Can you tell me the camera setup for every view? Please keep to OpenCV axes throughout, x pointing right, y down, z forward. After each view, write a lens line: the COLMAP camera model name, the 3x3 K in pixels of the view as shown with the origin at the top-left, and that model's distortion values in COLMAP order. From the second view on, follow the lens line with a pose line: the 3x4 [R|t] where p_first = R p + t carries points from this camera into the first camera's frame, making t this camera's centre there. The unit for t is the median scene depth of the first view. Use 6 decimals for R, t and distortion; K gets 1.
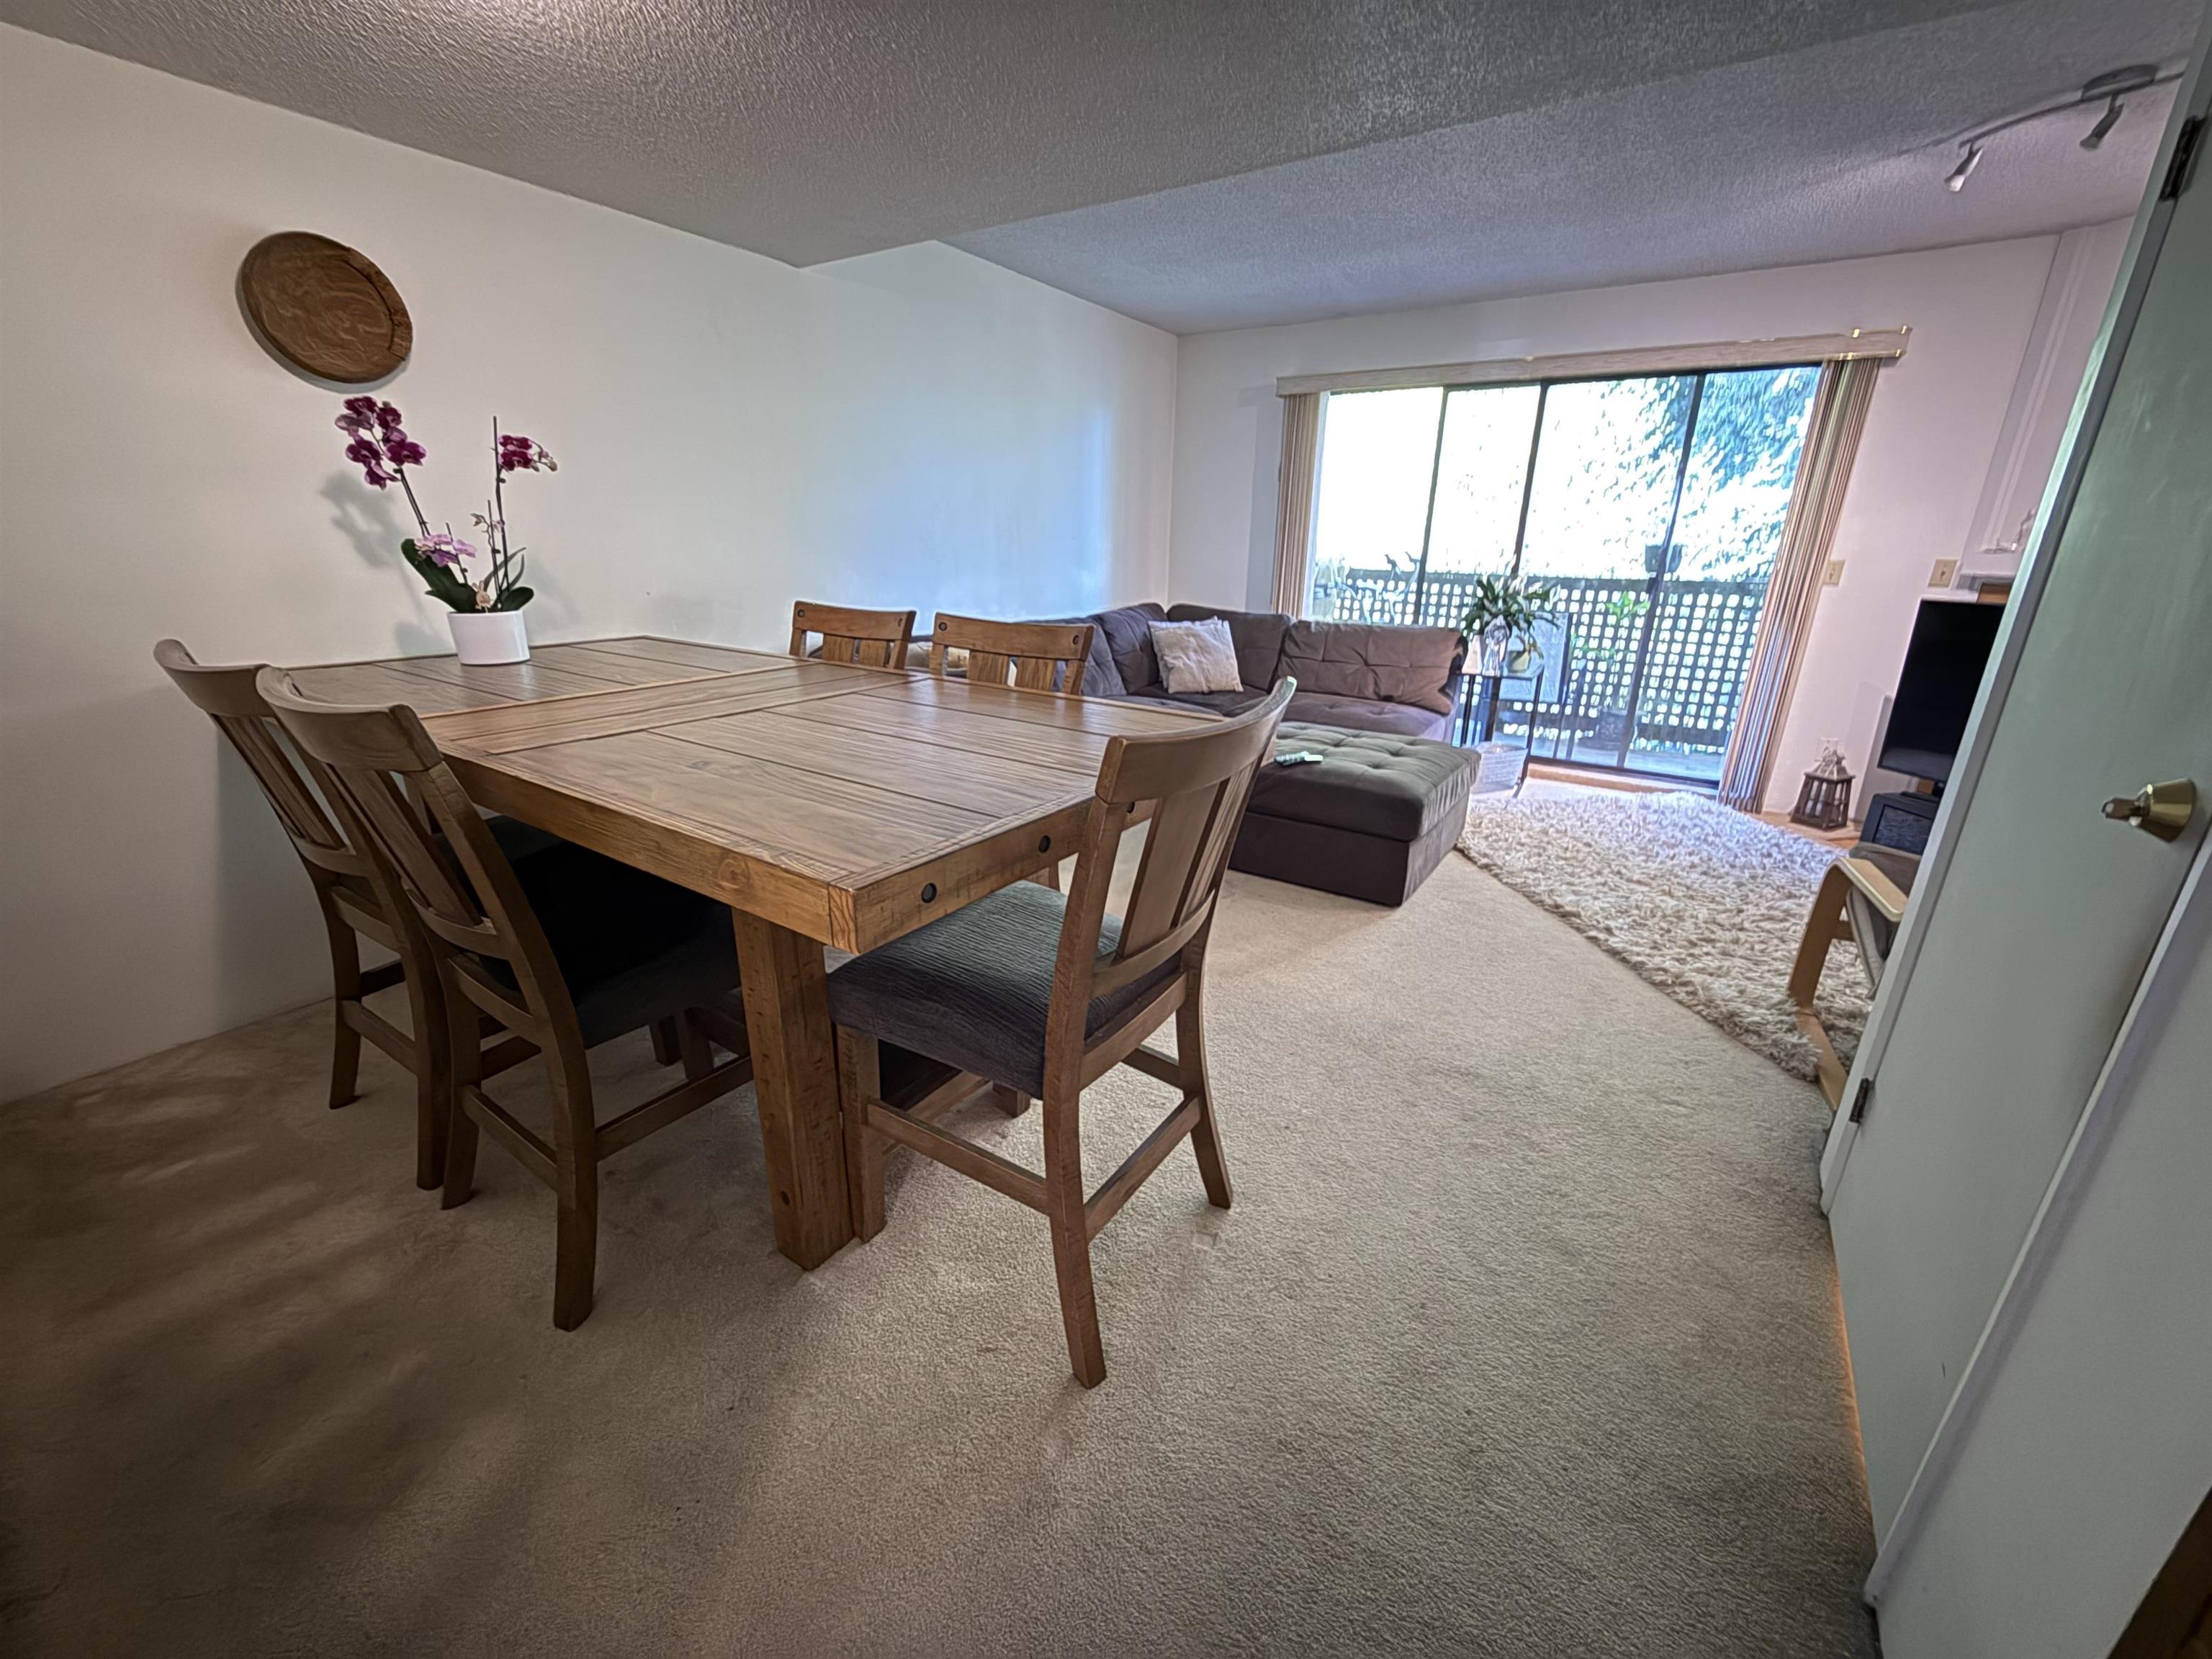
lens RADIAL K [[885.3, 0, 1095.1], [0, 885.3, 834.6], [0, 0, 1]] dist [-0.003627, -0.000044]
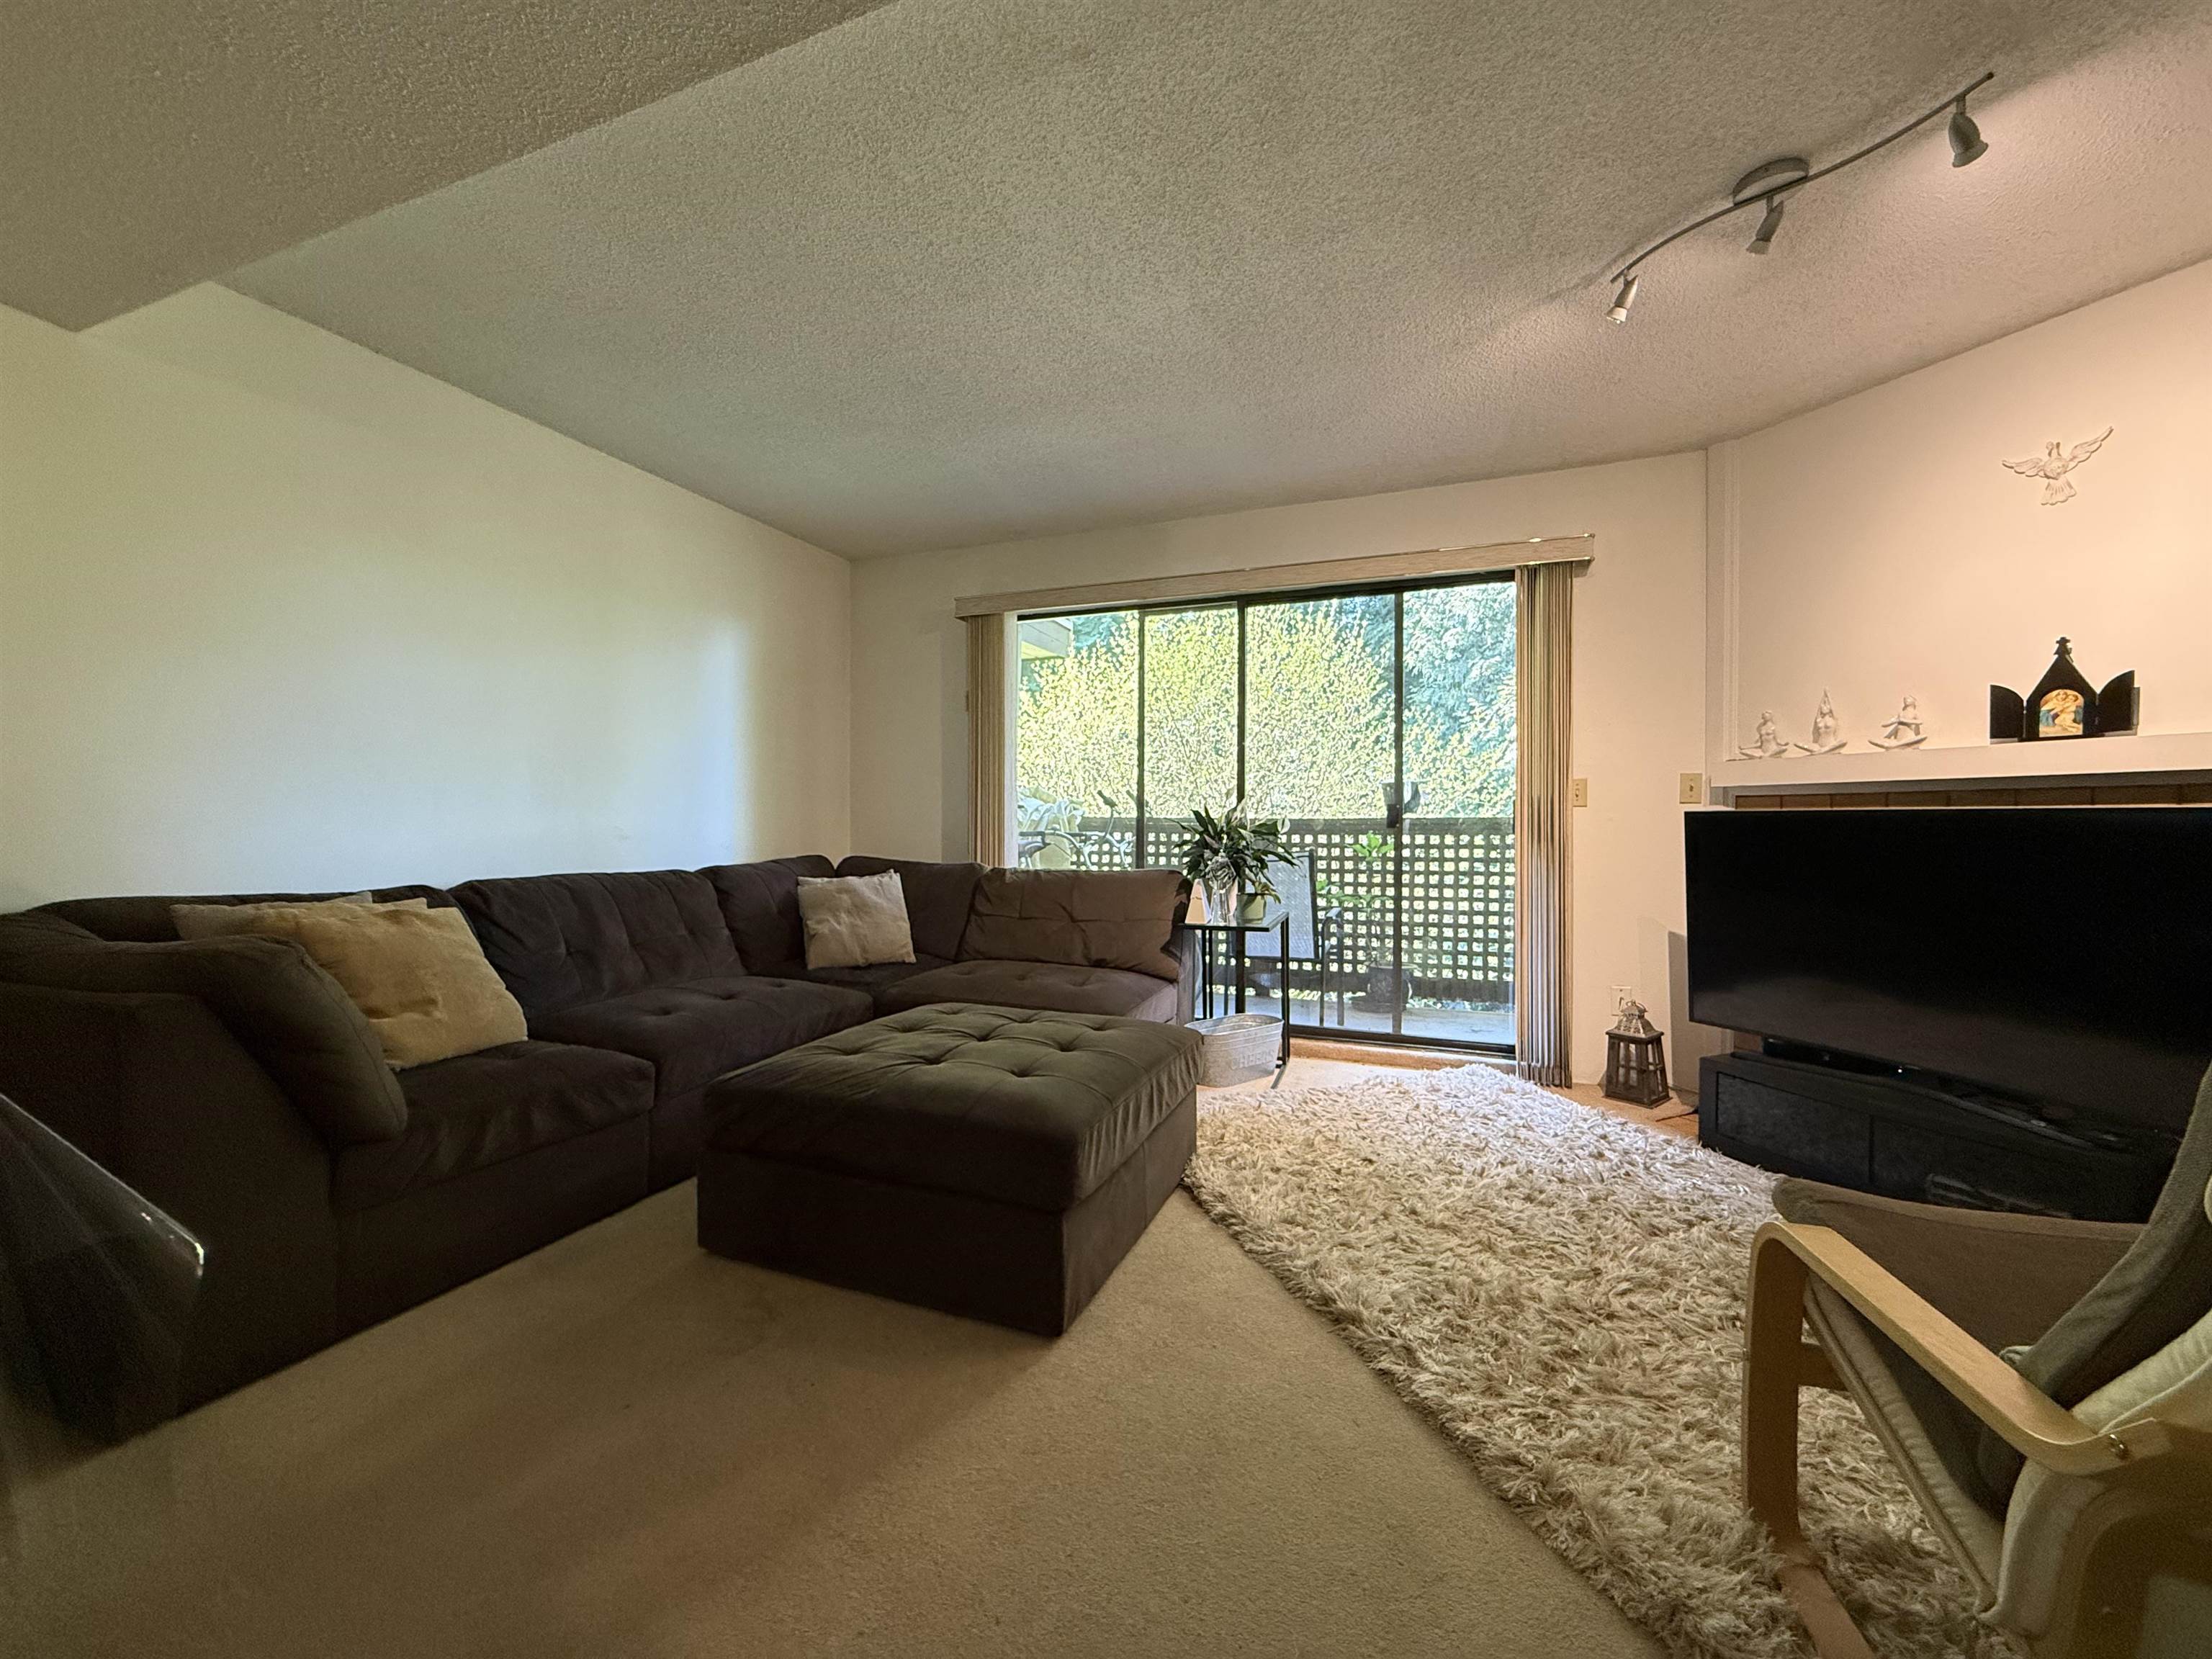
lens RADIAL K [[885.3, 0, 1096.7], [0, 885.3, 827.7], [0, 0, 1]] dist [-0.003627, -0.000044]
pose [[0.978840, -0.013778, 0.204163, 0.277422], [0.076916, 0.949338, -0.304699, -0.052797], [-0.189622, 0.313955, 0.930309, 0.412332]]
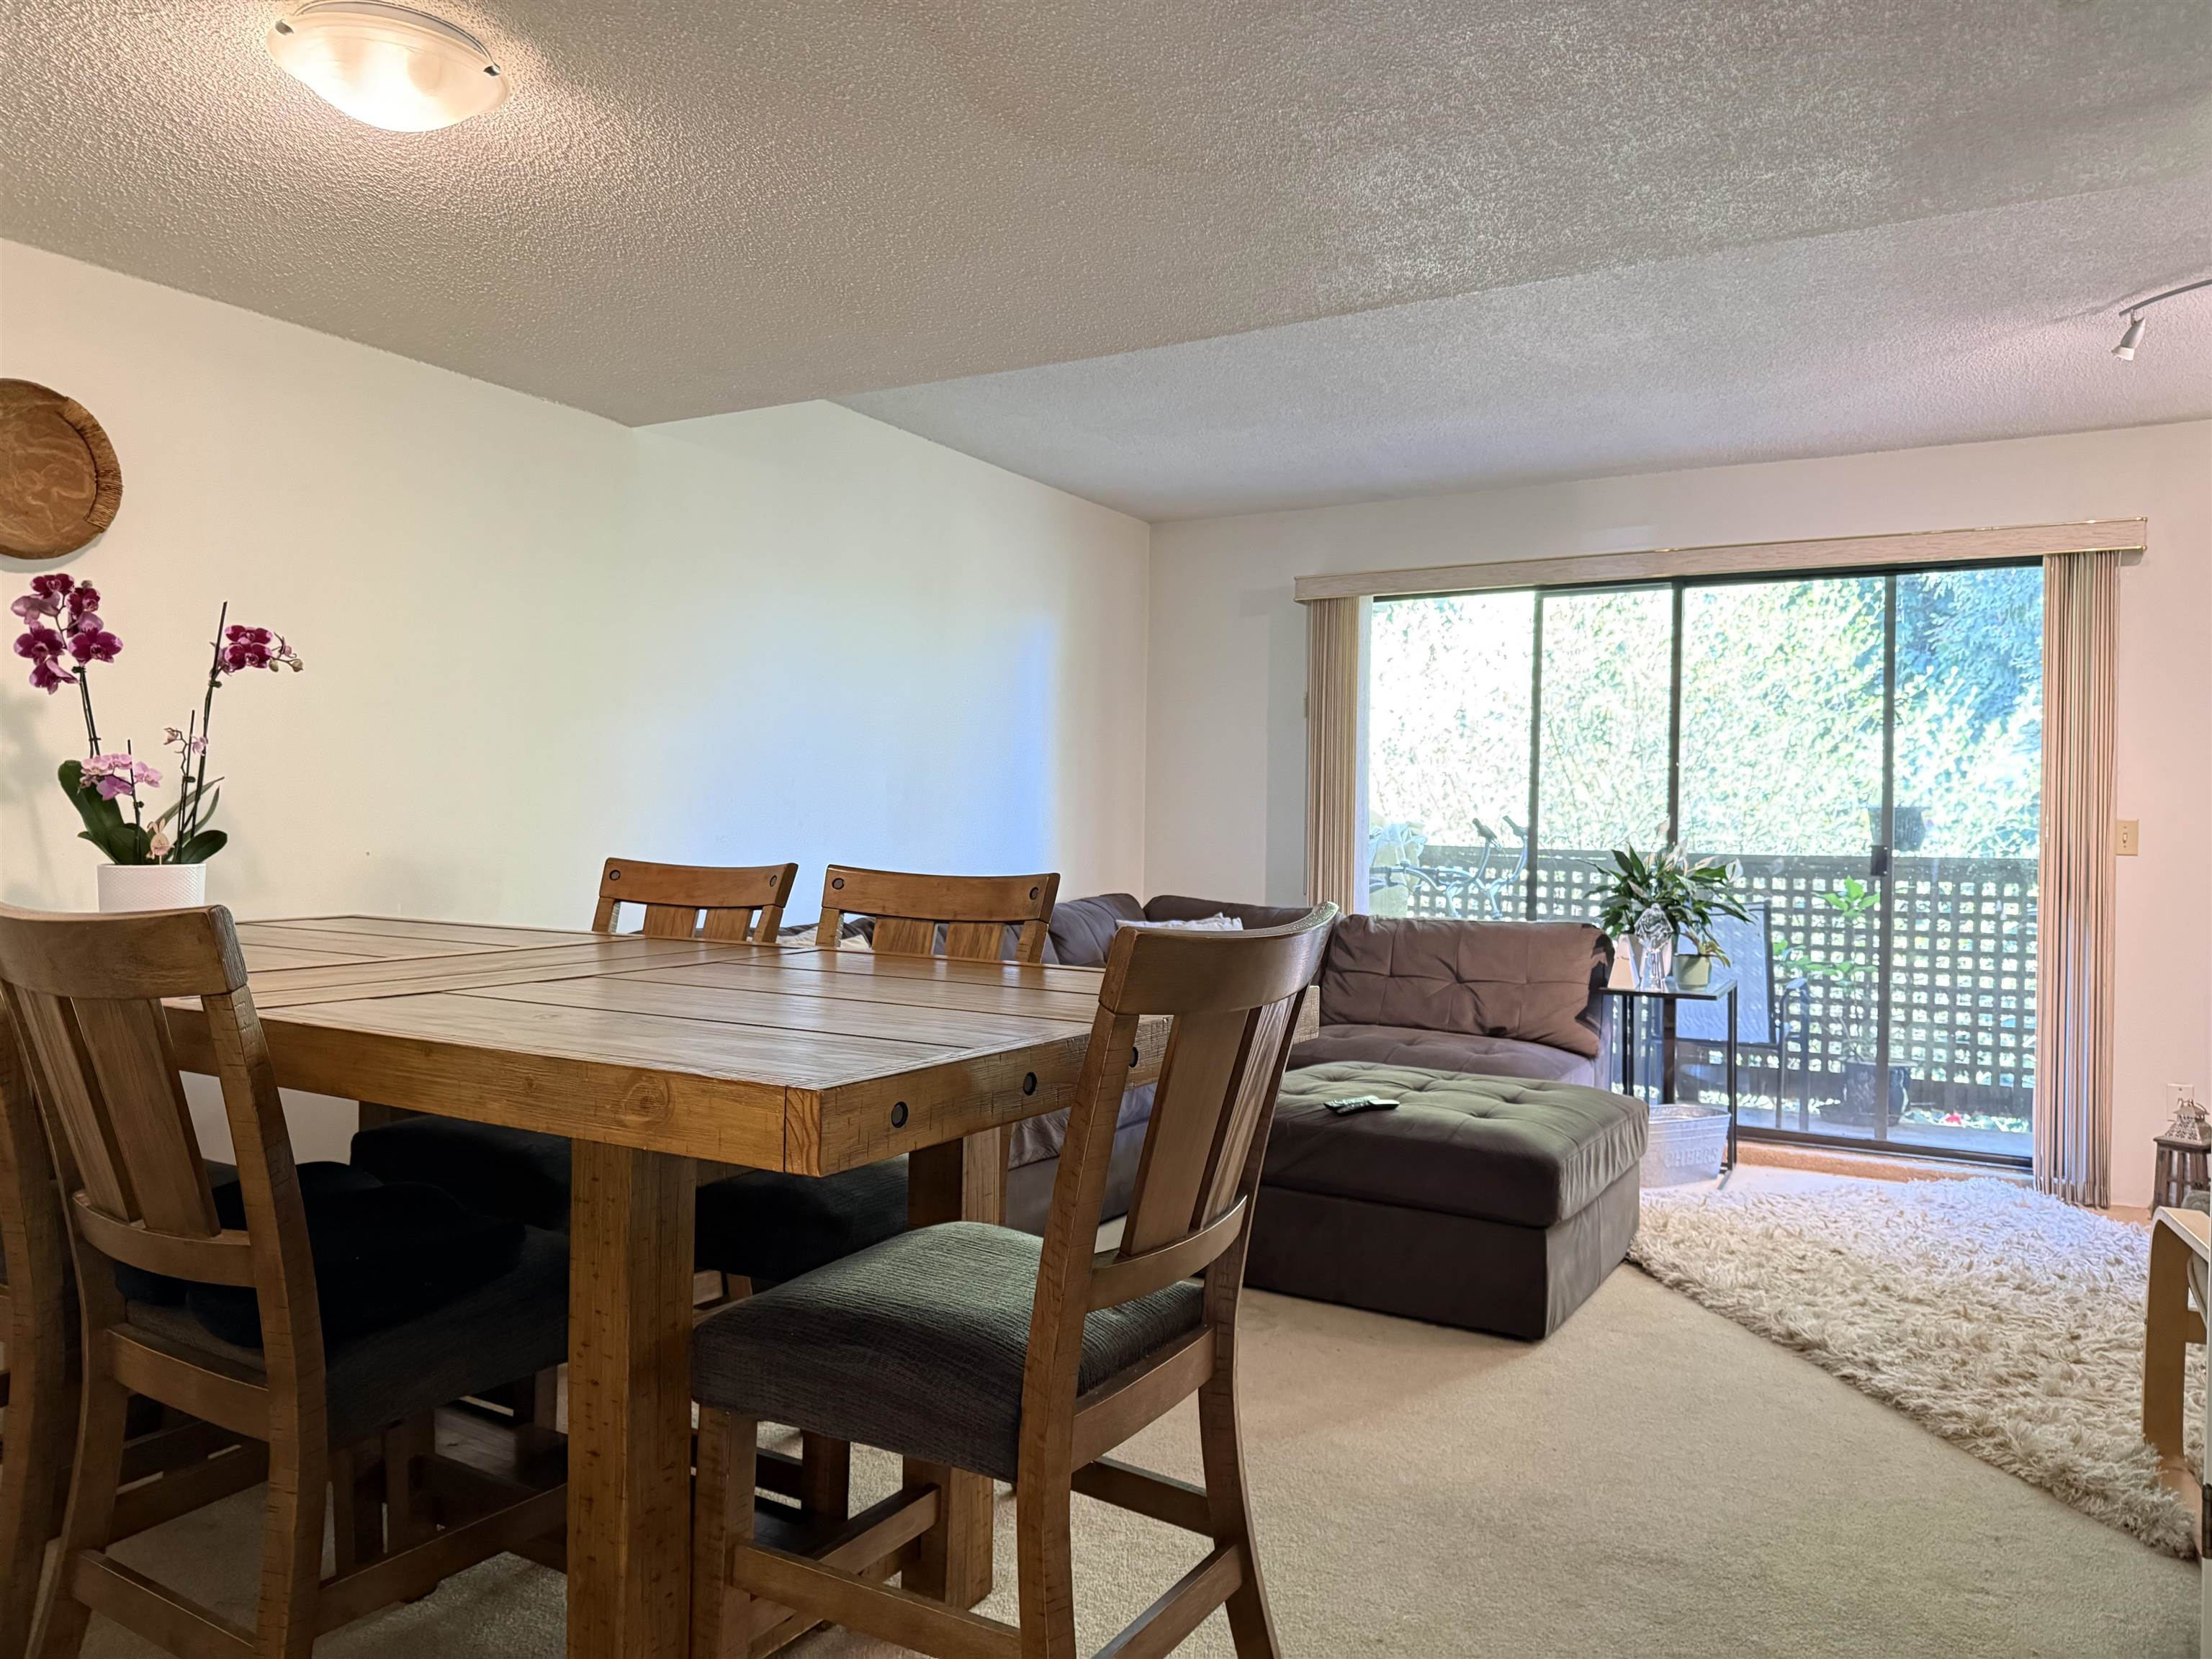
lens RADIAL K [[1572.2, 0, 1089.8], [0, 1572.2, 831.7], [0, 0, 1]] dist [0.019278, -0.036484]
pose [[0.998676, 0.000288, 0.051447, -0.029606], [0.015947, 0.948998, -0.314878, 0.092508], [-0.048914, 0.315282, 0.947737, -0.149368]]
